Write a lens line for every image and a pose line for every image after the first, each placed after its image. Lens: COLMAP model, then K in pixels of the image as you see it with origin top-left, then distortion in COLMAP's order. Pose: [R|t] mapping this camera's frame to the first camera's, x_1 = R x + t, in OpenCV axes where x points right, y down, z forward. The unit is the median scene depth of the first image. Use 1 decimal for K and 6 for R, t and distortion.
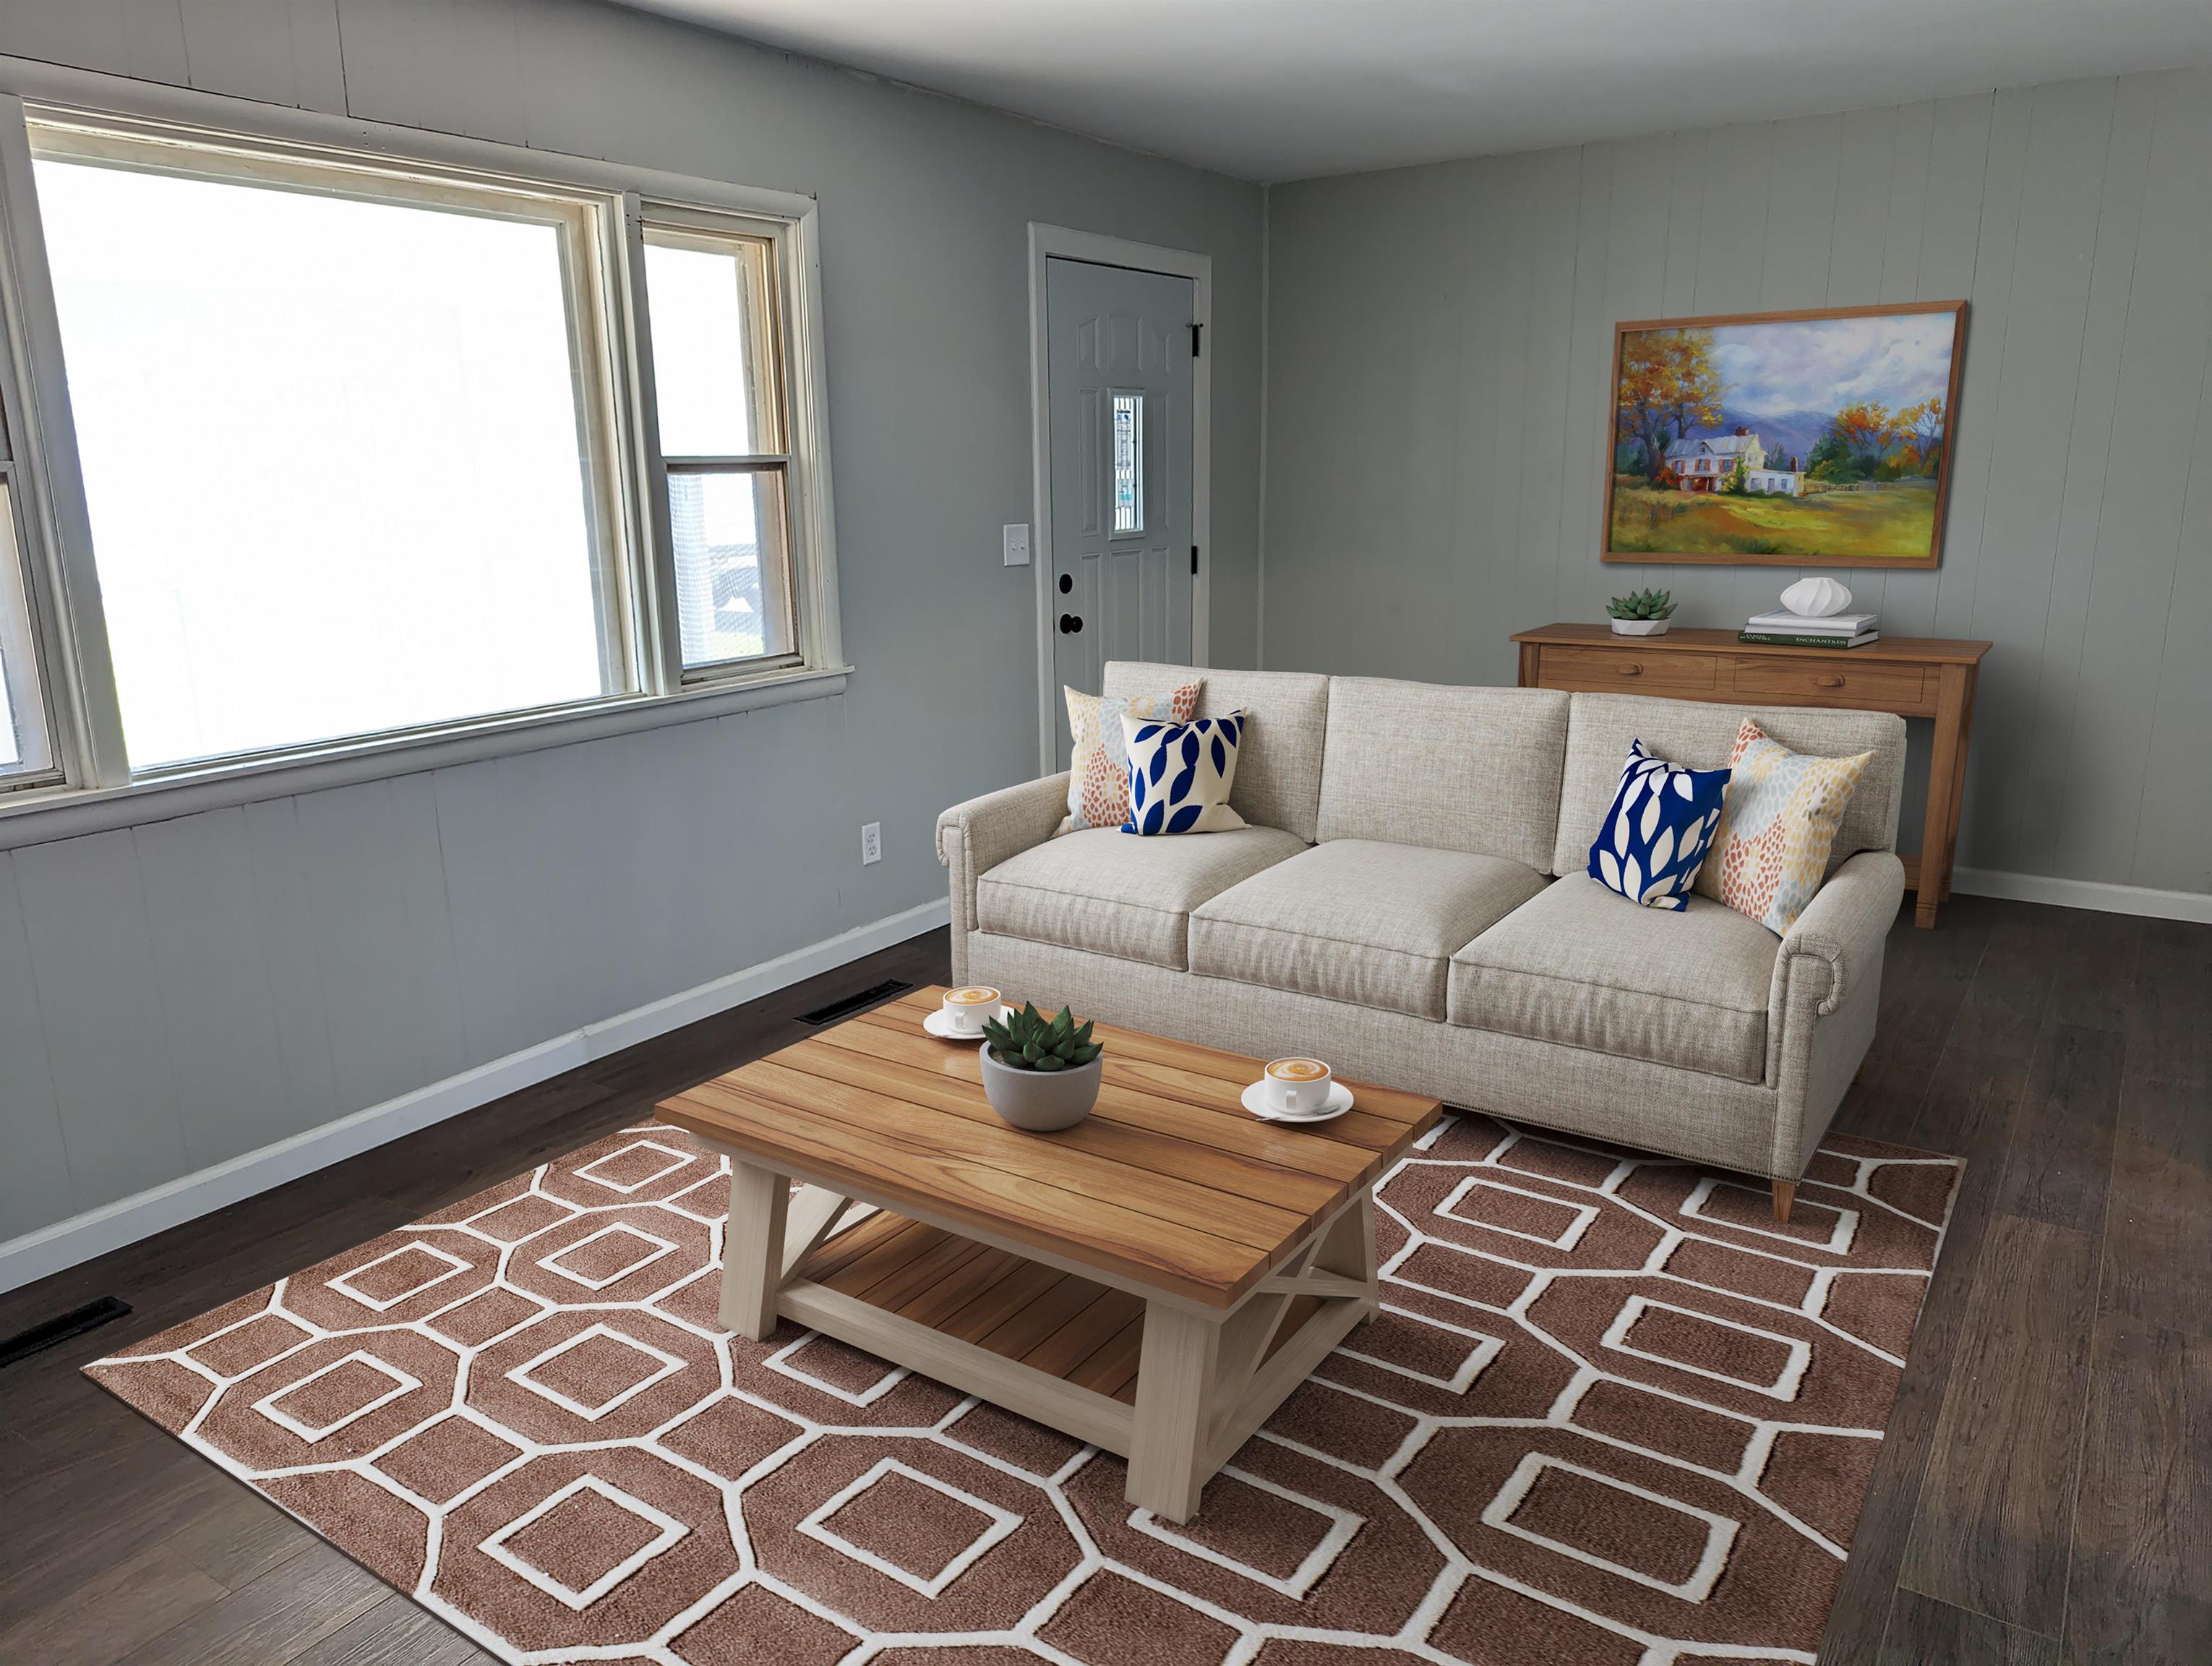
lens RADIAL K [[1539.9, 0, 1097.7], [0, 1539.9, 842.0], [0, 0, 1]] dist [0.095547, -0.095805]
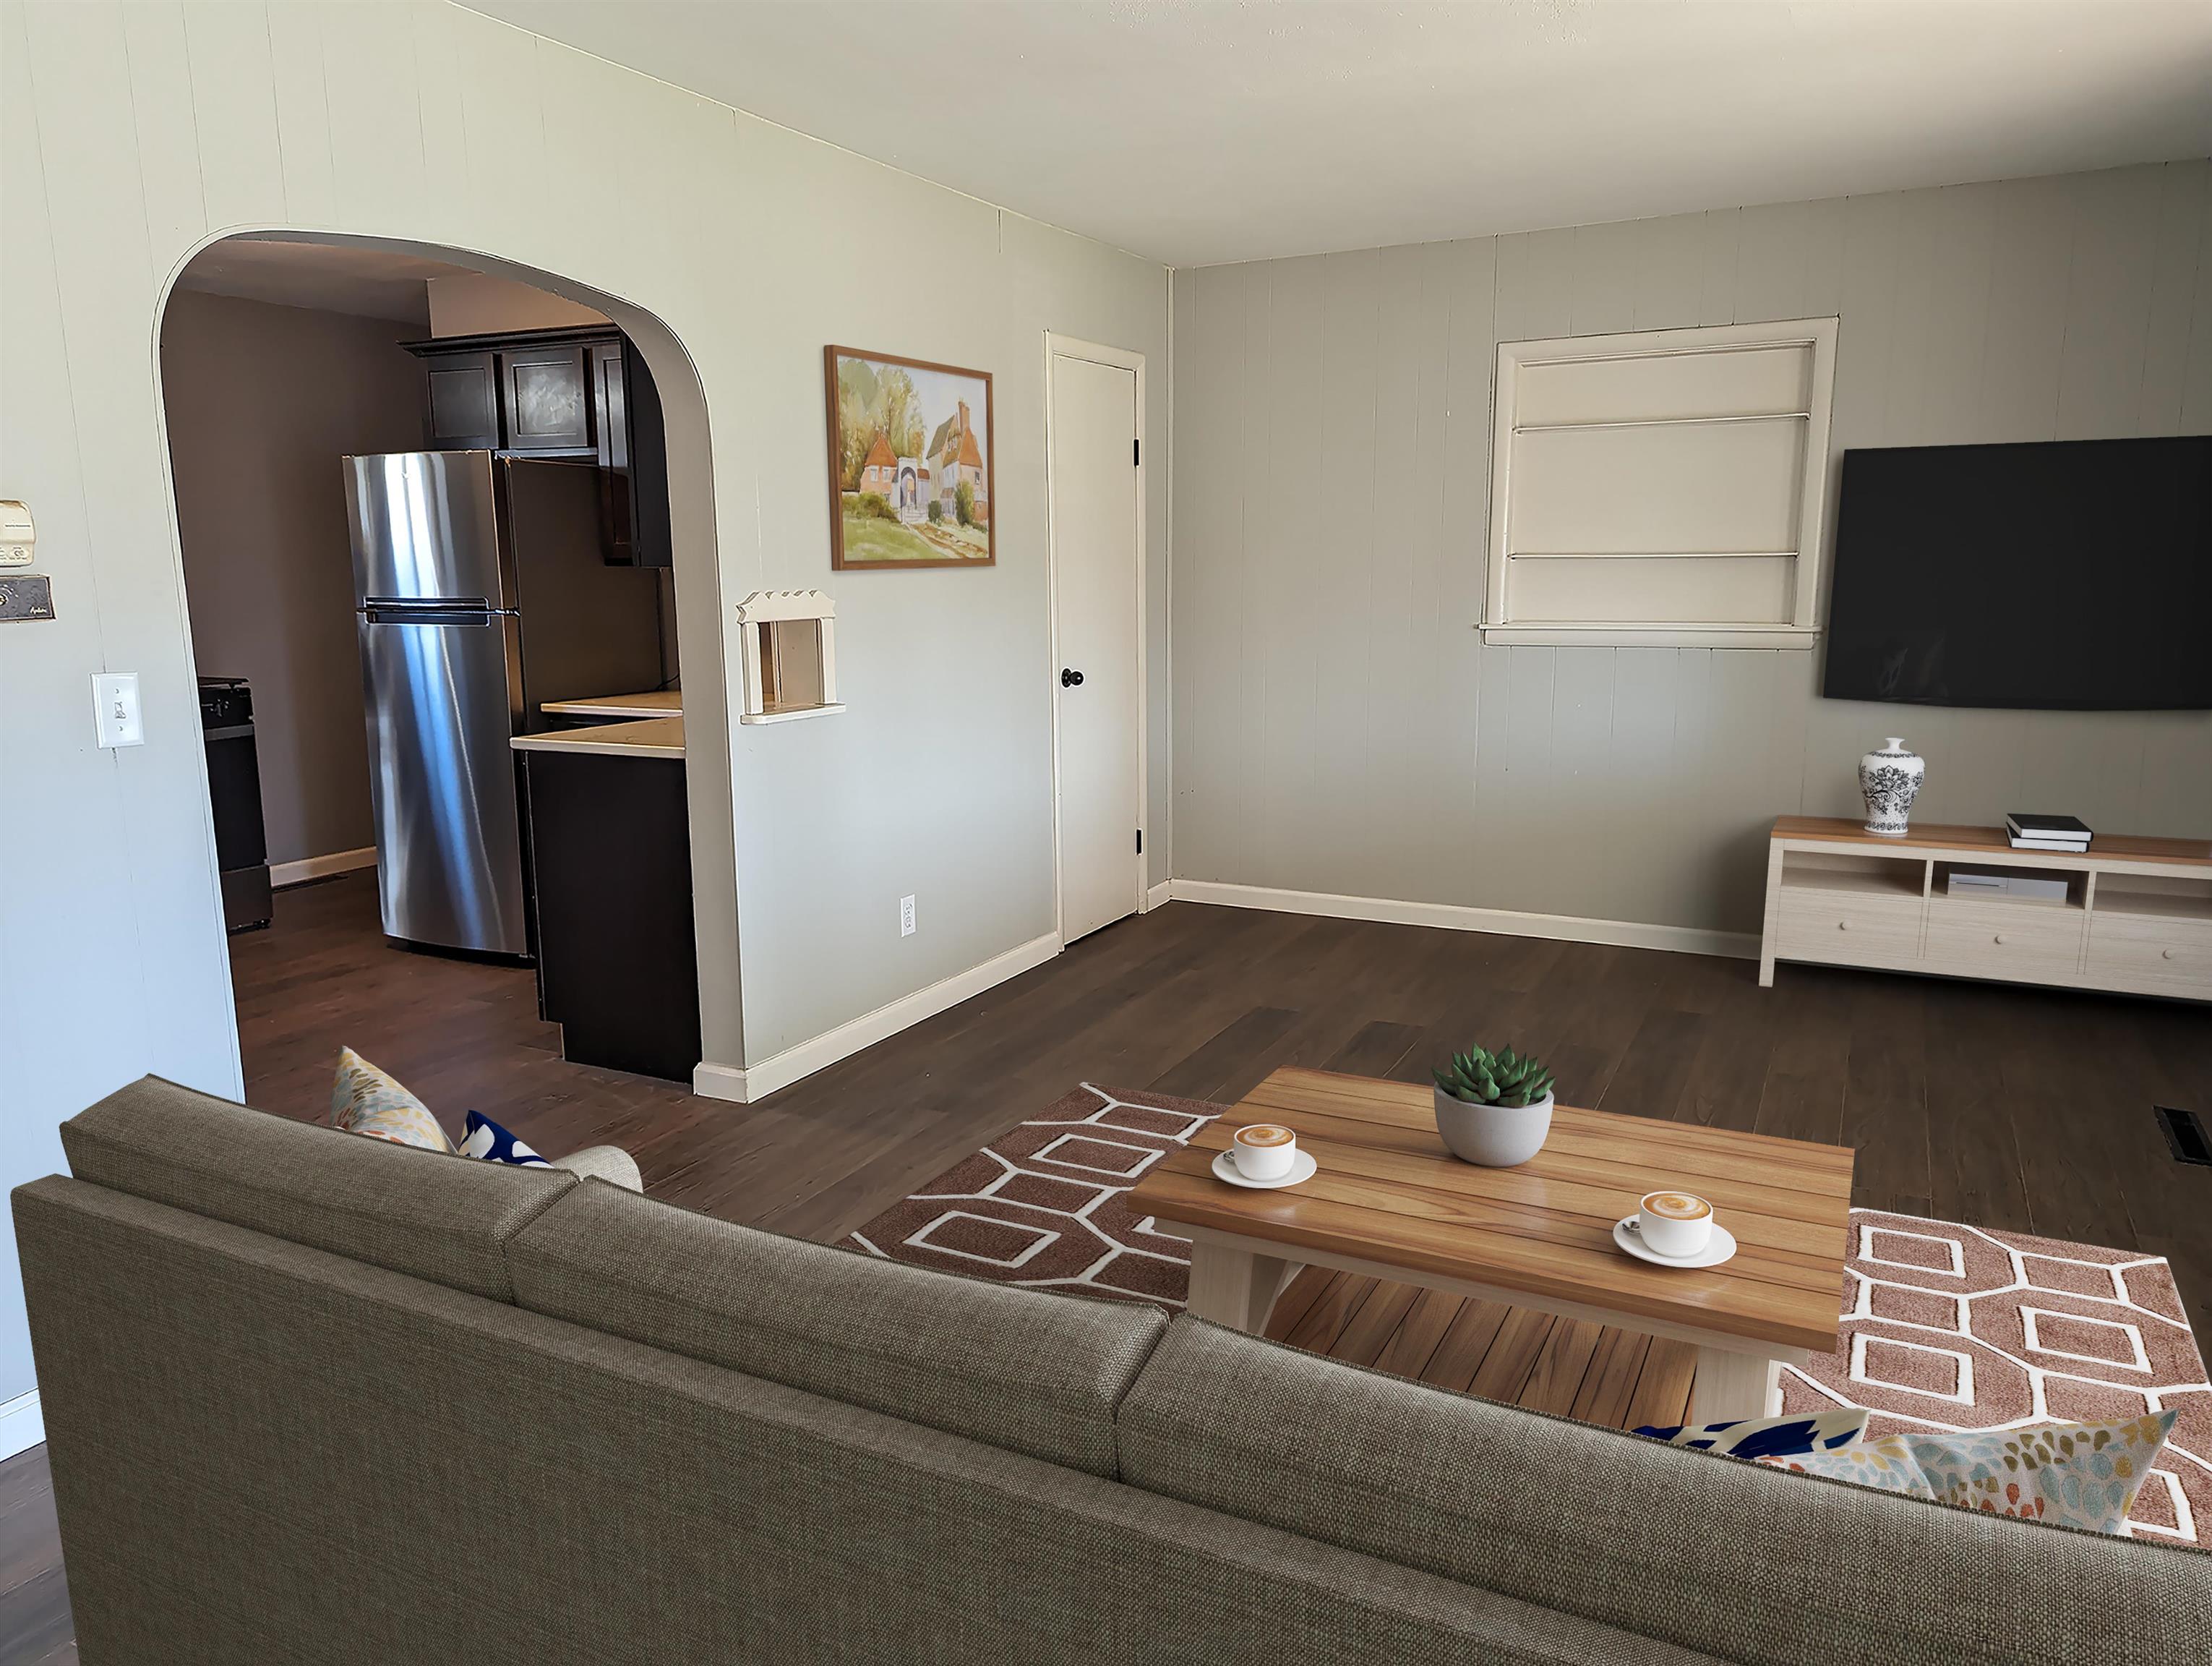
lens RADIAL K [[1539.9, 0, 1097.7], [0, 1539.9, 842.0], [0, 0, 1]] dist [0.095547, -0.095805]
pose [[-0.991219, 0.068018, -0.113396, 0.299063], [0.016716, 0.915133, 0.402805, -0.477674], [0.131170, 0.397372, -0.908234, 1.900137]]
